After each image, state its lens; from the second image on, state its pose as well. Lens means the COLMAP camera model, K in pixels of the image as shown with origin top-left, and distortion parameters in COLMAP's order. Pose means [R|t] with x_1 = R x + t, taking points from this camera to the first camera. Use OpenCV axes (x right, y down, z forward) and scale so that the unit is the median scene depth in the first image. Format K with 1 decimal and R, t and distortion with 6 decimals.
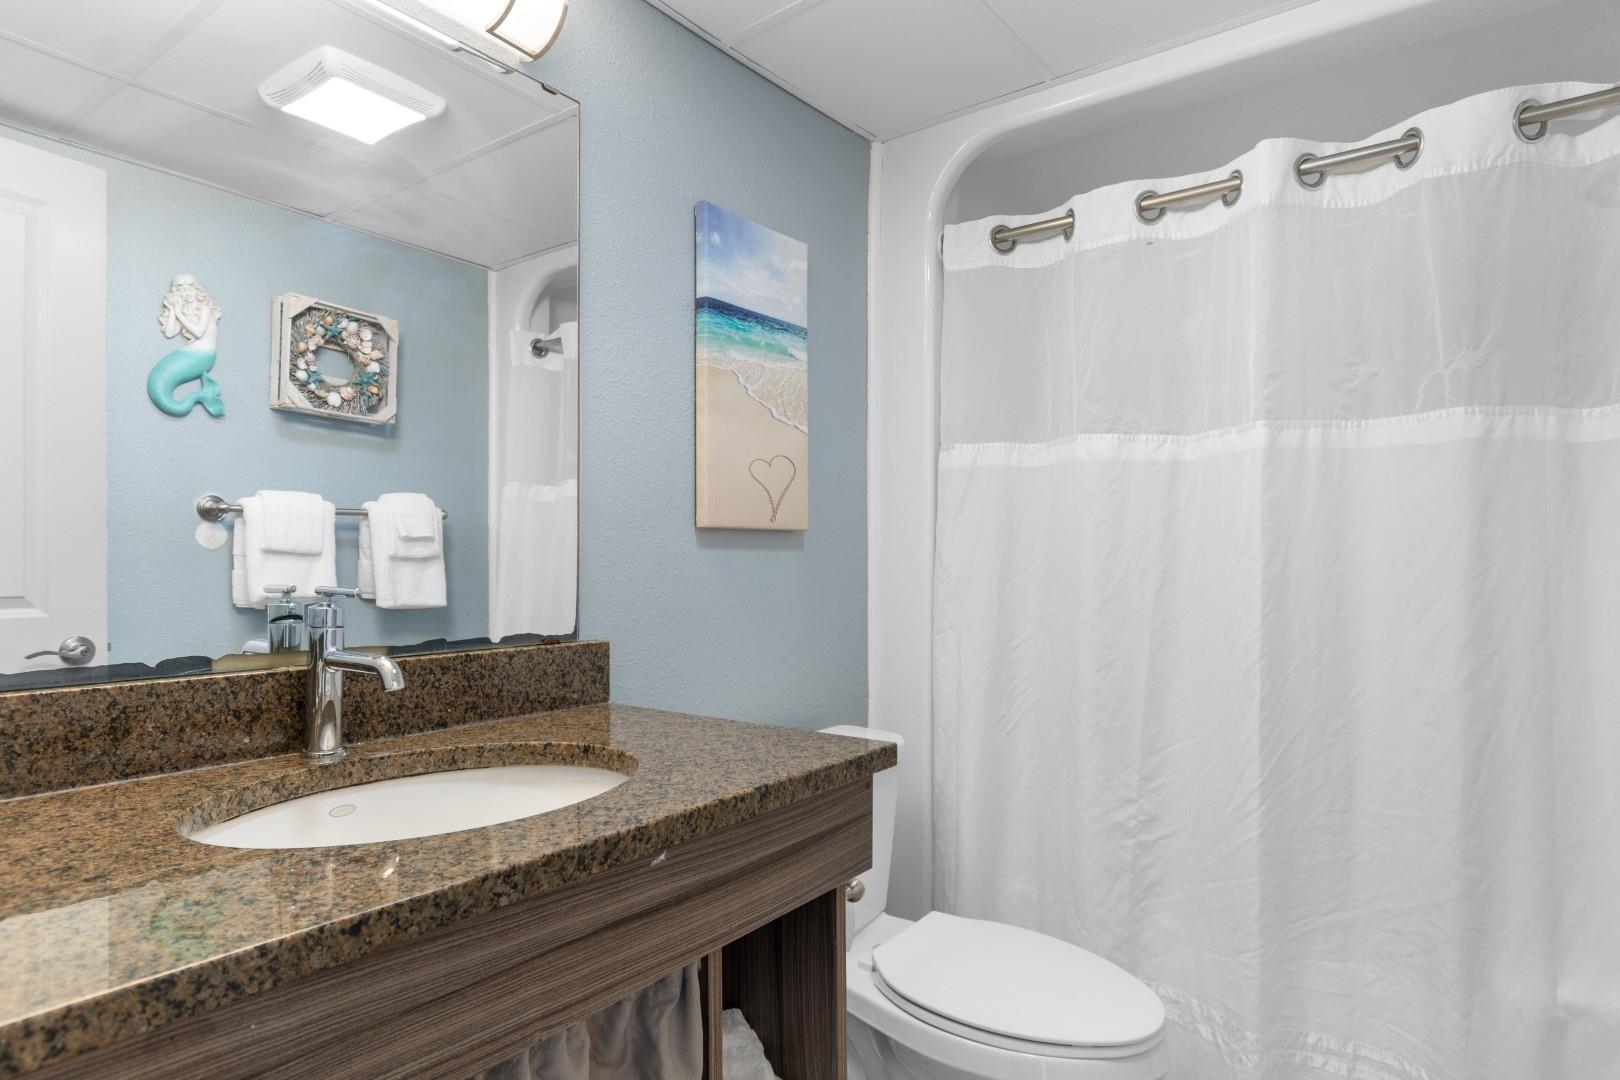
lens RADIAL K [[909.9, 0, 809.2], [0, 909.9, 546.4], [0, 0, 1]] dist [-0.003141, 0.000528]
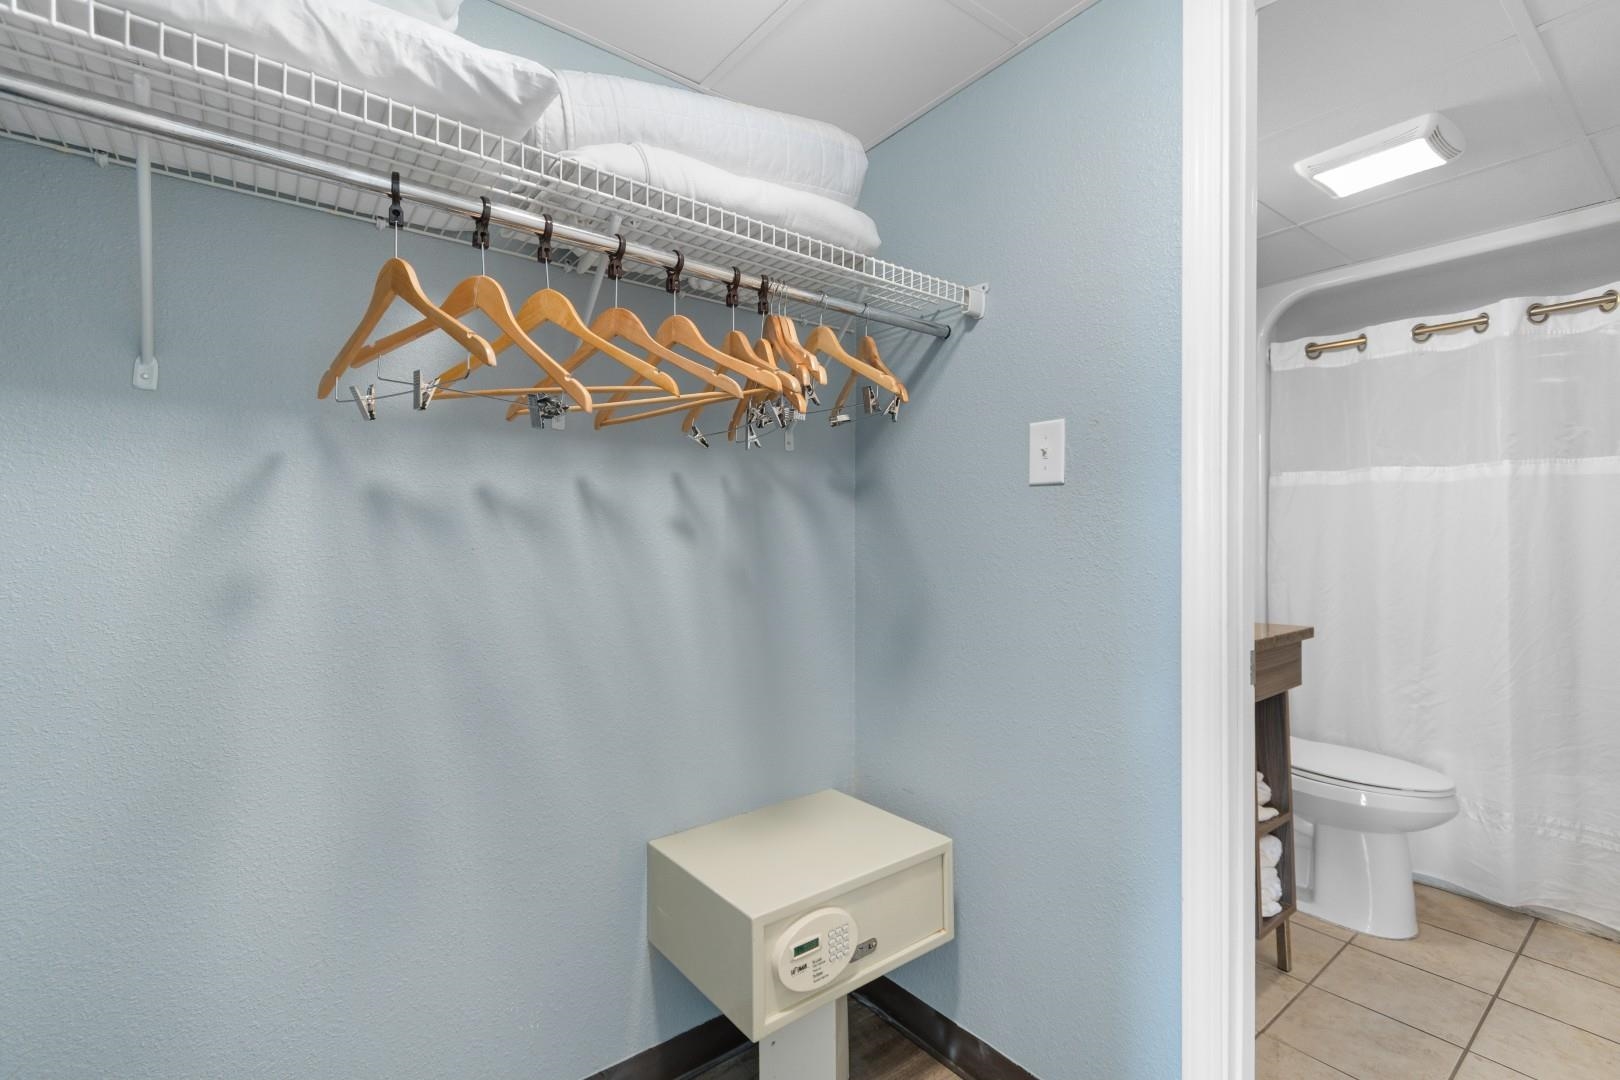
lens RADIAL K [[722.6, 0, 817.7], [0, 722.6, 517.0], [0, 0, 1]] dist [0.000390, -0.001120]
pose [[0.969610, -0.004211, -0.244620, -0.428509], [-0.000814, 0.999791, -0.020437, 0.000134], [0.244655, 0.020015, 0.969404, -0.636483]]
